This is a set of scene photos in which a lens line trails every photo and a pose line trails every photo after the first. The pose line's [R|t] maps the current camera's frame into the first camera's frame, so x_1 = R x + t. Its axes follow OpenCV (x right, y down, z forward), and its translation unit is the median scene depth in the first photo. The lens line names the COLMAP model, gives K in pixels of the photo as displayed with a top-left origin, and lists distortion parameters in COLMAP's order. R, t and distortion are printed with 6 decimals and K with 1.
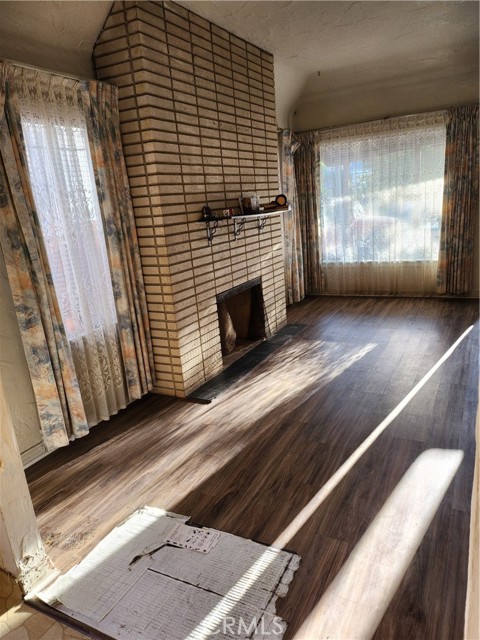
lens RADIAL K [[449.0, 0, 241.2], [0, 449.0, 324.1], [0, 0, 1]] dist [0.058138, -0.001694]
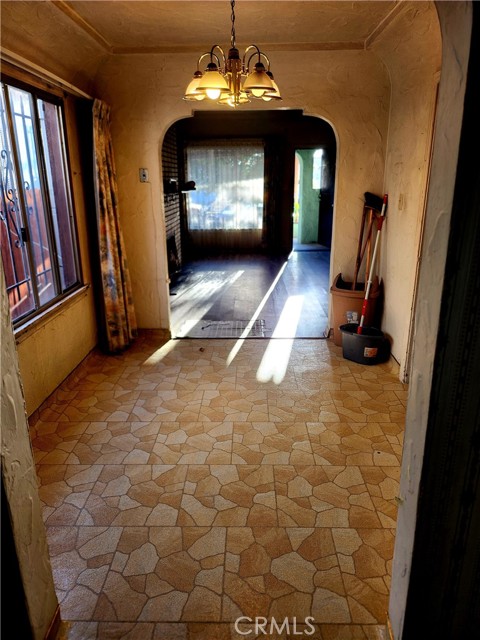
lens RADIAL K [[455.0, 0, 240.0], [0, 455.0, 320.0], [0, 0, 1]] dist [0.069094, -0.080764]
pose [[0.890795, -0.057874, 0.450705, -0.406398], [0.051298, 0.998324, 0.026804, 0.145198], [-0.451500, -0.000757, 0.892271, -0.448987]]
